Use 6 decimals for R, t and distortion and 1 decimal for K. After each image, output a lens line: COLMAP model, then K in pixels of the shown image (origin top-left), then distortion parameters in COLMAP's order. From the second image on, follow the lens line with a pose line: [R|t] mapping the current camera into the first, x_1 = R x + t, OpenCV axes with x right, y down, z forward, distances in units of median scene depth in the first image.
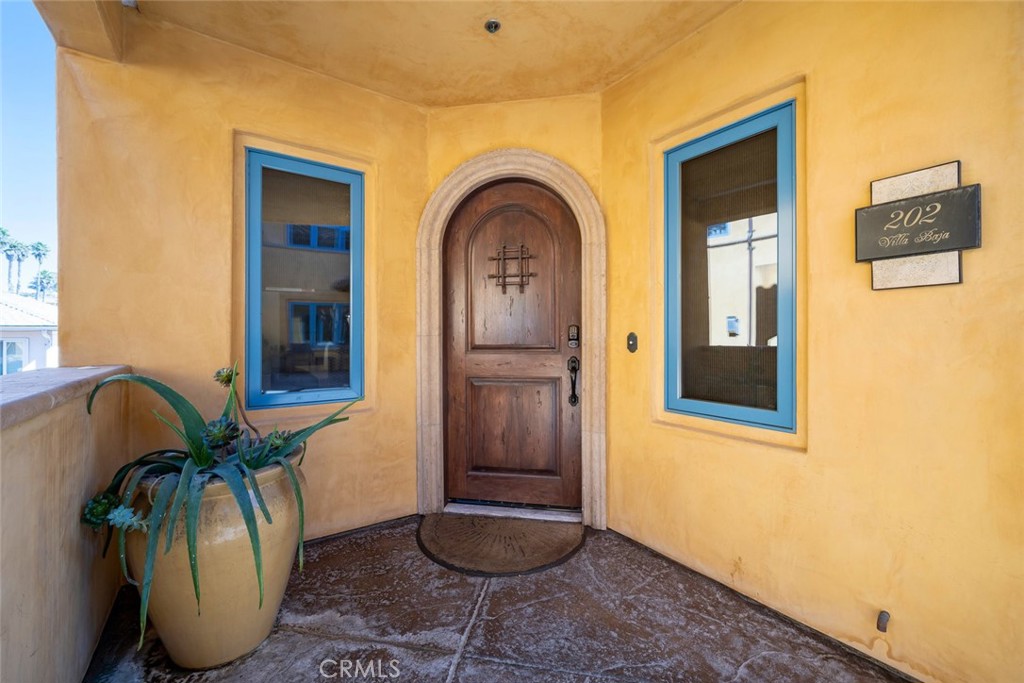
lens RADIAL K [[419.4, 0, 519.1], [0, 419.4, 336.1], [0, 0, 1]] dist [-0.004443, -0.000277]
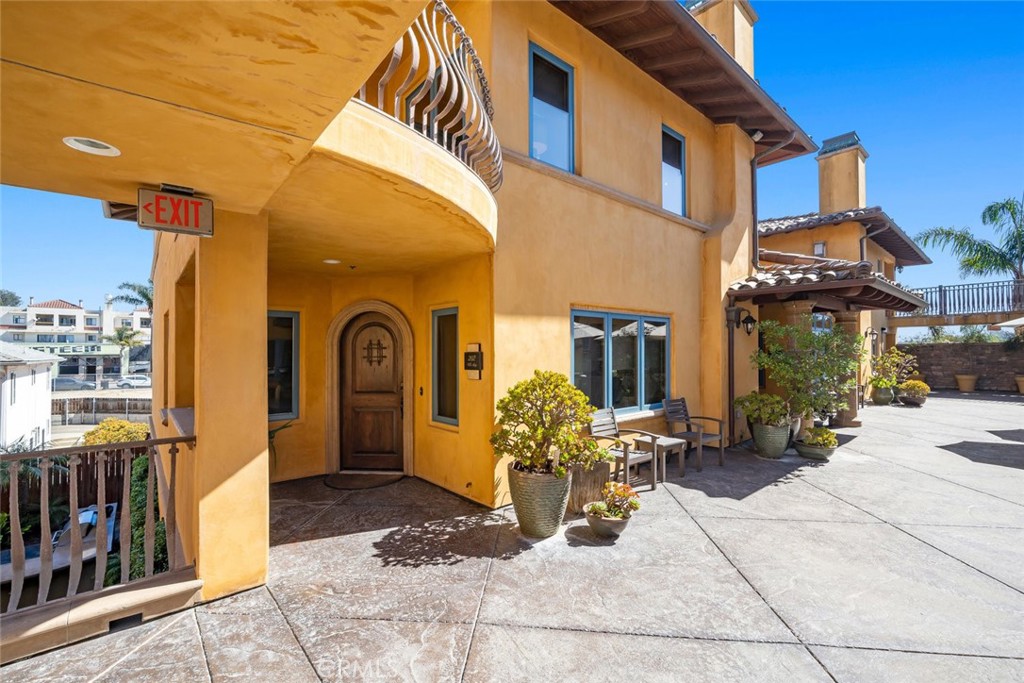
lens RADIAL K [[419.4, 0, 503.9], [0, 419.4, 348.0], [0, 0, 1]] dist [-0.004443, -0.000277]
pose [[0.995756, -0.000938, 0.092023, 0.449853], [0.003352, 0.999654, -0.026081, -0.140938], [-0.091967, 0.026279, 0.995415, -1.167105]]
